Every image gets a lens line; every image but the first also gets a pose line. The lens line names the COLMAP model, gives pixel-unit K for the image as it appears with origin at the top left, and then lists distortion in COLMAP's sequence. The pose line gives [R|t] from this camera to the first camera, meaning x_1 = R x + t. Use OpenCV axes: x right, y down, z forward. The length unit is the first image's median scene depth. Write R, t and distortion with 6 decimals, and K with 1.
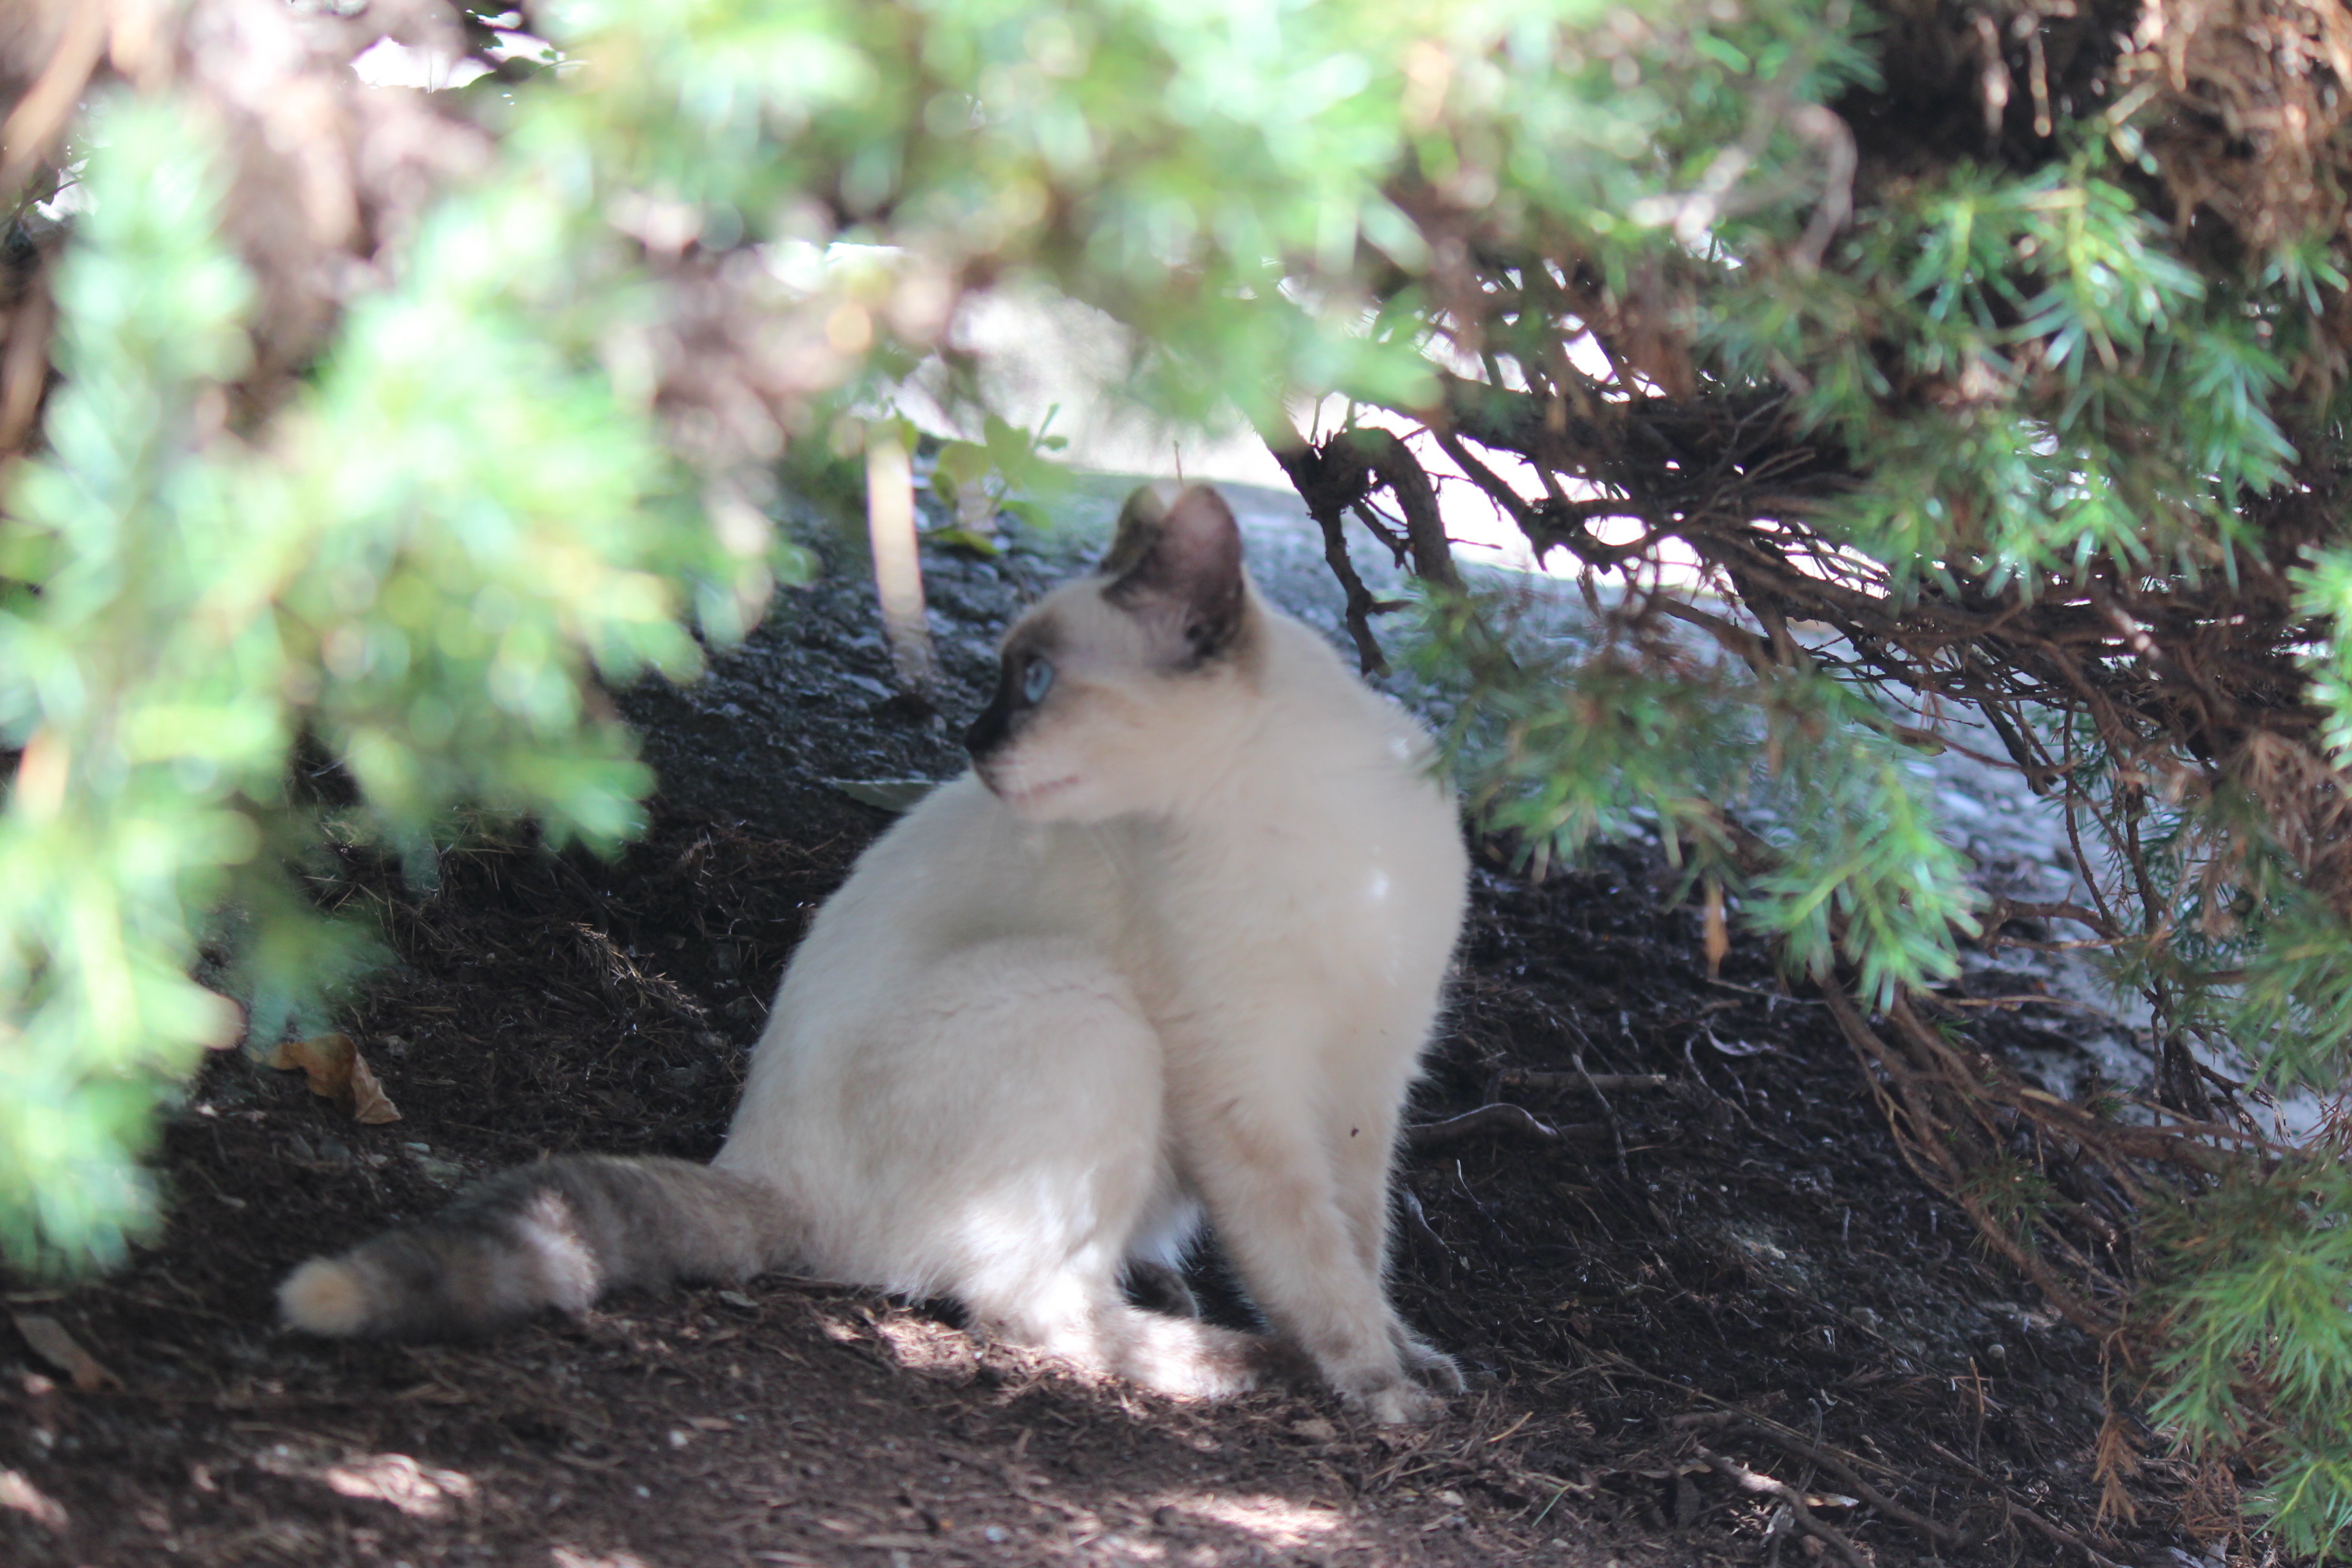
lens RADIAL K [[6625.1, 0, 1176.0], [0, 6625.1, 784.0], [0, 0, 1]] dist [-0.185323, -0.850205]
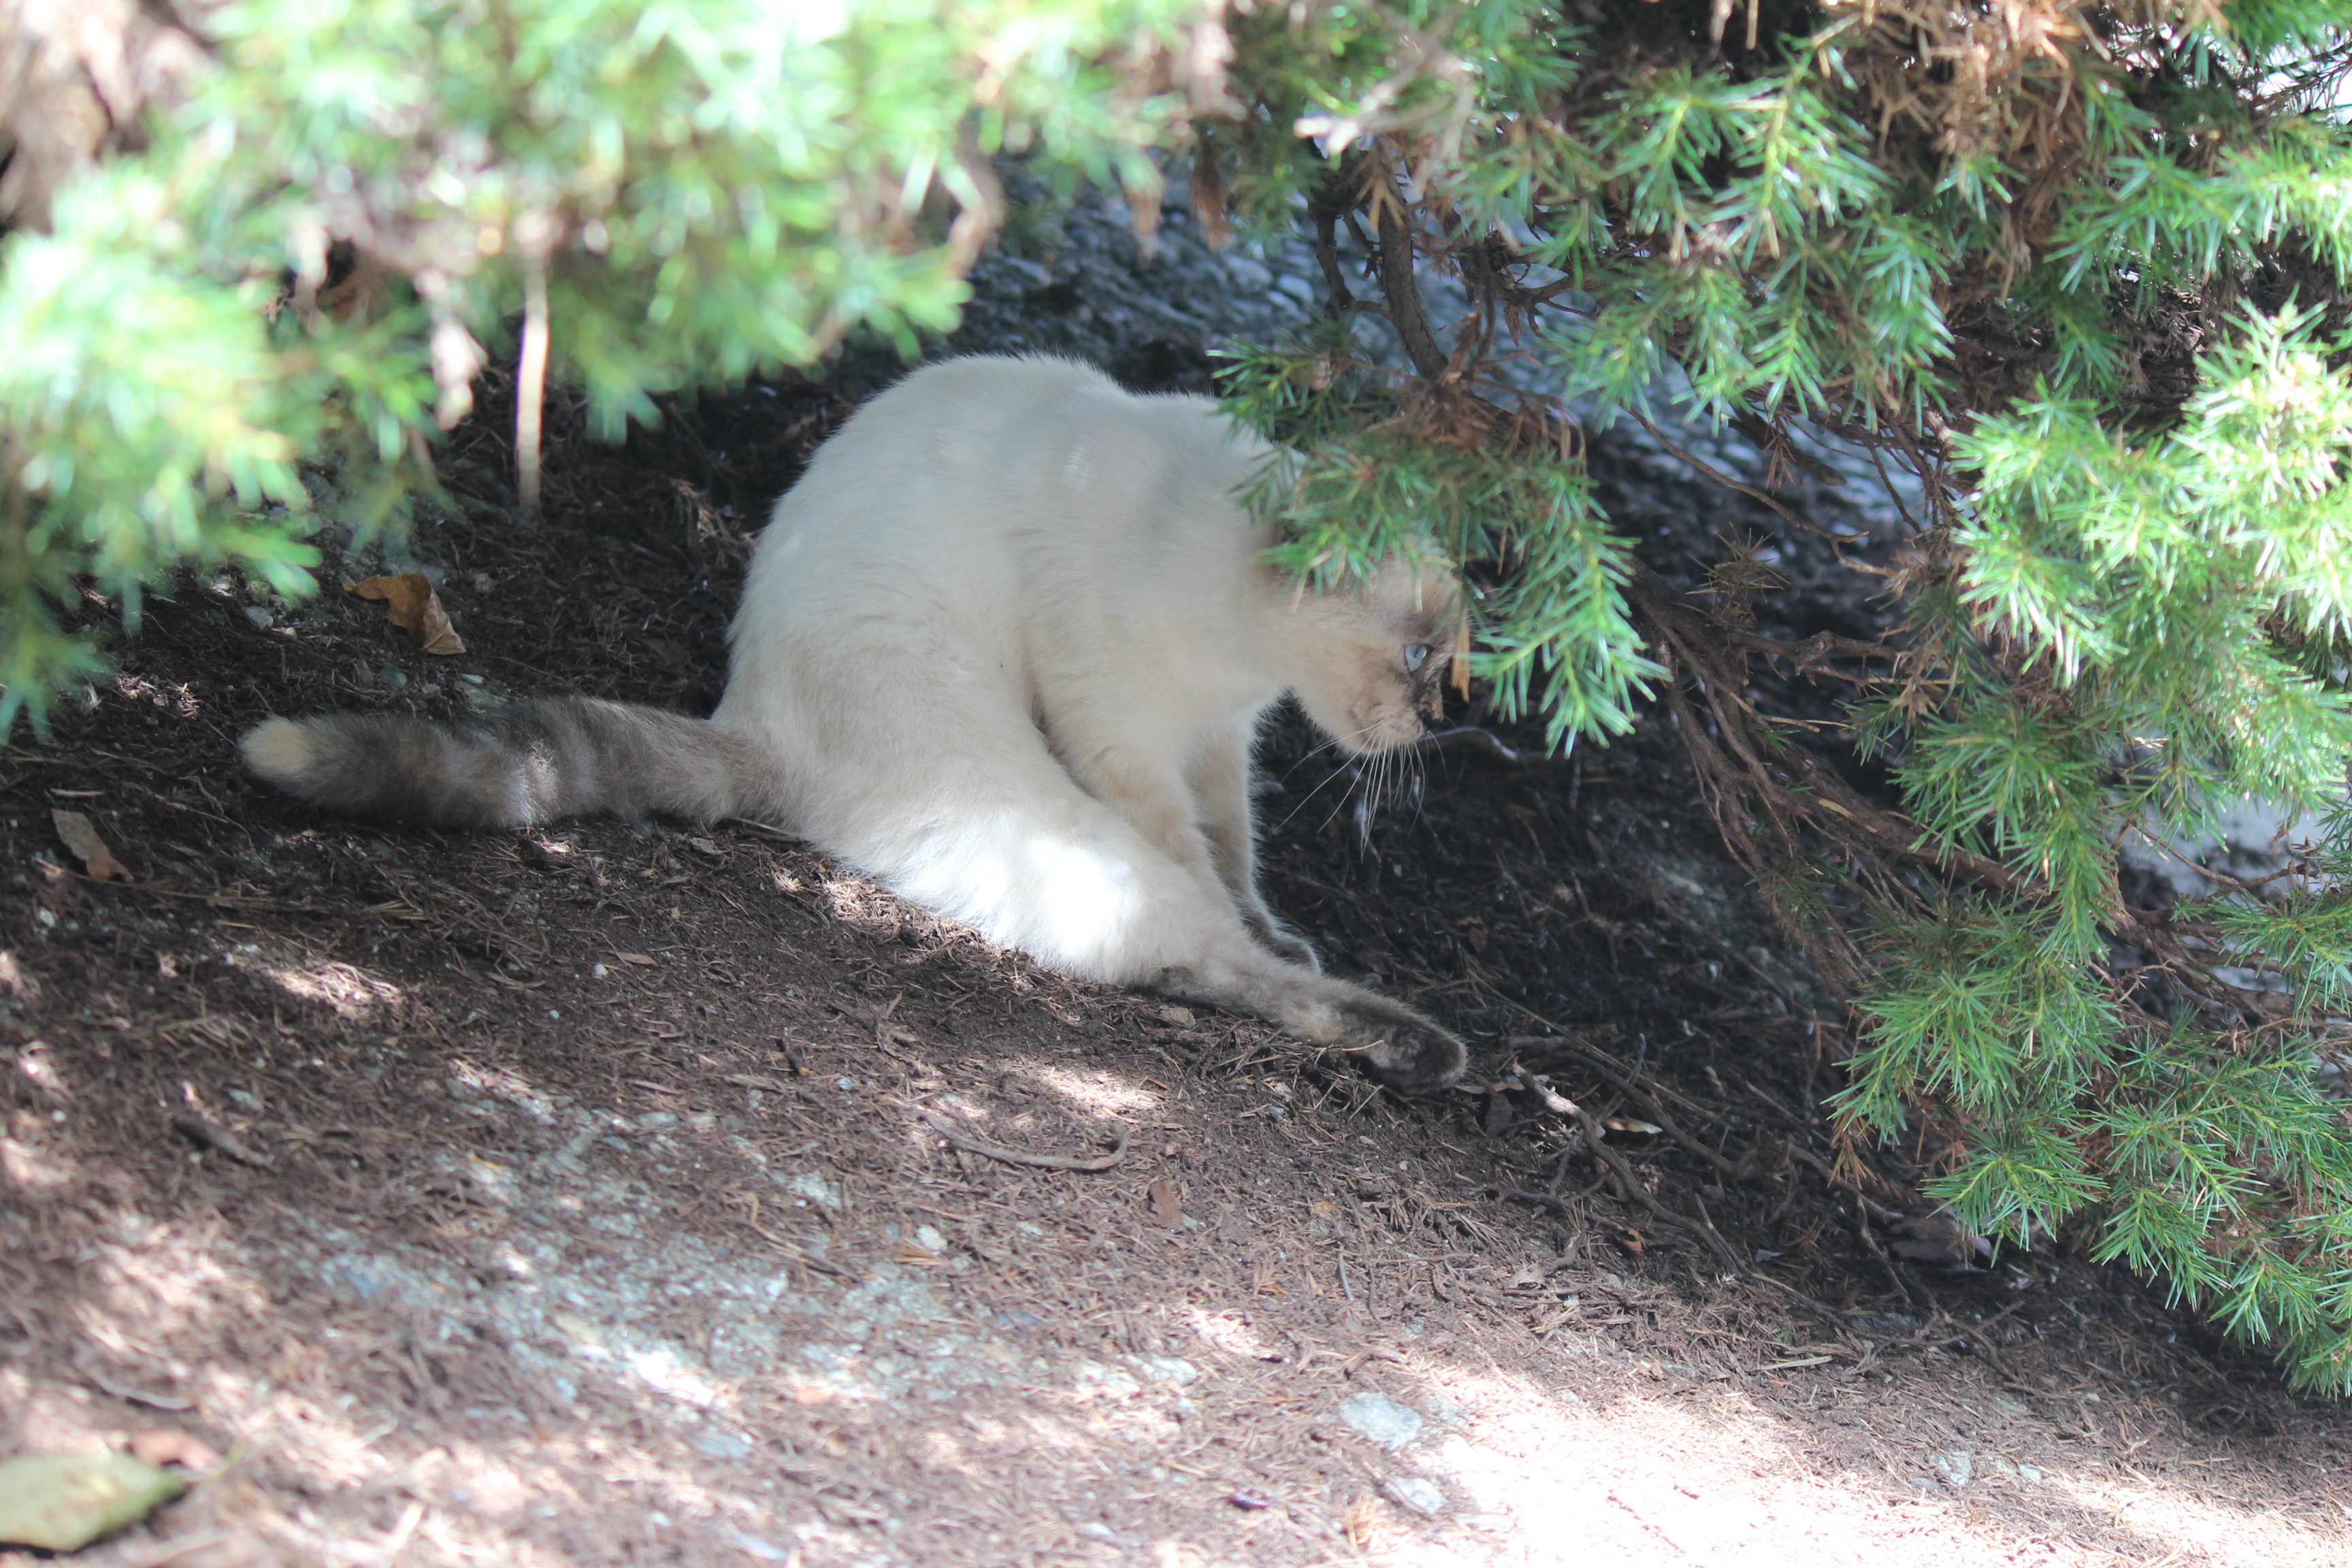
lens RADIAL K [[6625.1, 0, 1176.0], [0, 6625.1, 784.0], [0, 0, 1]] dist [-0.185323, -0.850205]
pose [[0.989088, 0.118221, -0.087909, 0.129914], [-0.109302, 0.988950, 0.100156, -0.065808], [0.098779, -0.089455, 0.991081, -0.172282]]
